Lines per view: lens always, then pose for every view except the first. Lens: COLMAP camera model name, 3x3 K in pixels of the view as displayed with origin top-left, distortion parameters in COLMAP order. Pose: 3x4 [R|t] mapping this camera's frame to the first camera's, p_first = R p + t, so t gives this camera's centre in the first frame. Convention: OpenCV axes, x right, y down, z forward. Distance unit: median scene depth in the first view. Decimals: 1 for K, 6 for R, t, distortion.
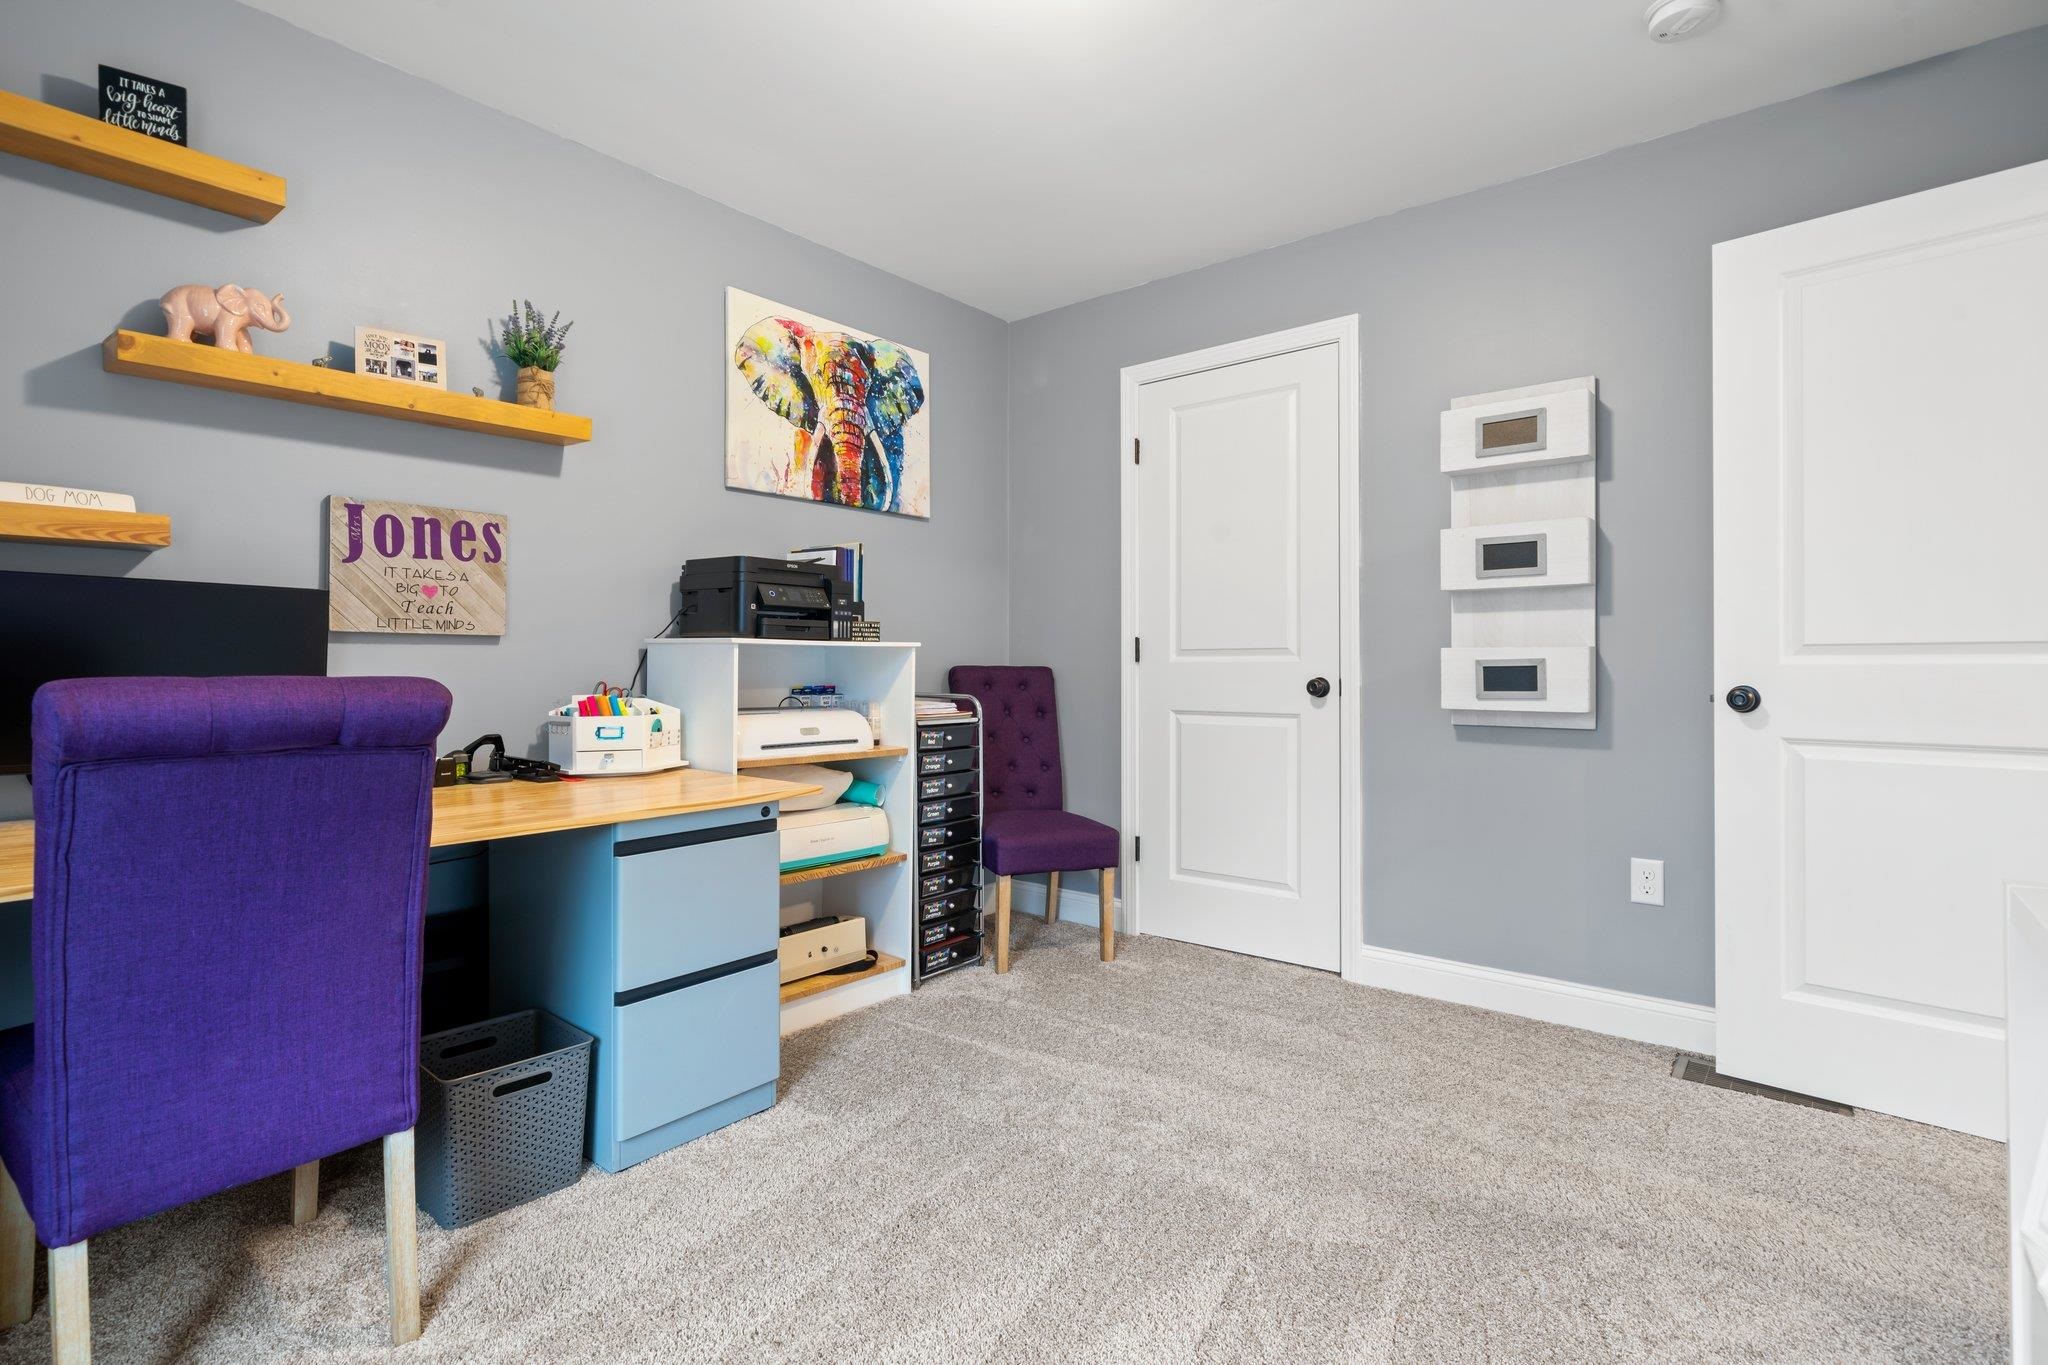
lens RADIAL K [[977.7, 0, 1023.6], [0, 977.7, 673.4], [0, 0, 1]] dist [-0.002950, 0.000345]
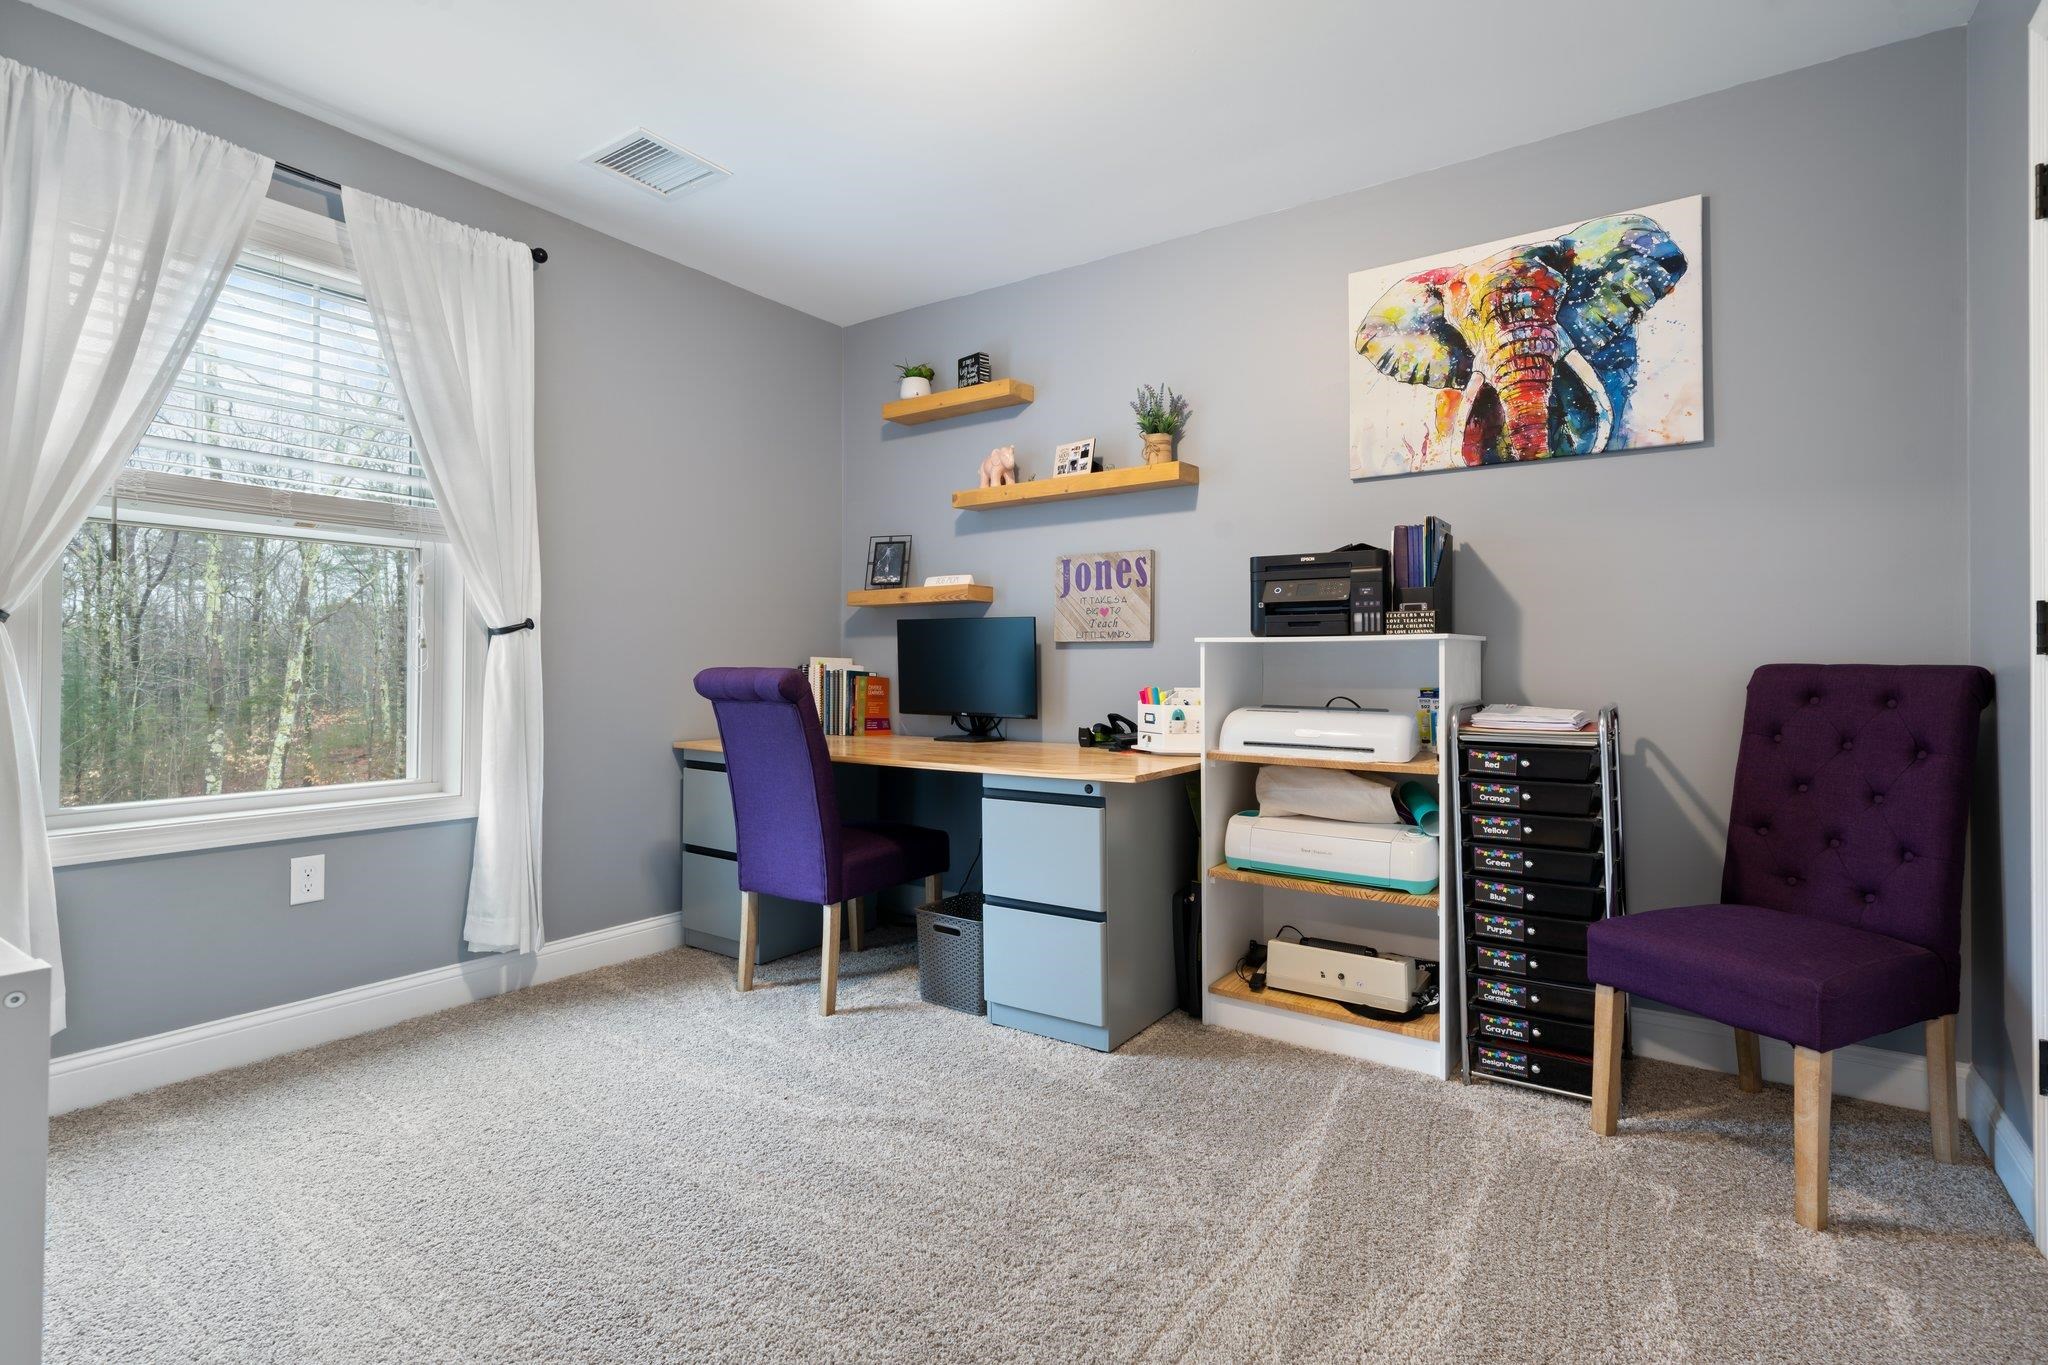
lens RADIAL K [[977.7, 0, 1025.3], [0, 977.7, 667.0], [0, 0, 1]] dist [-0.002950, 0.000345]
pose [[0.085172, 0.001181, -0.996366, 0.605734], [-0.010380, 0.999946, 0.000298, -0.001555], [0.996312, 0.010317, 0.085179, 0.565875]]
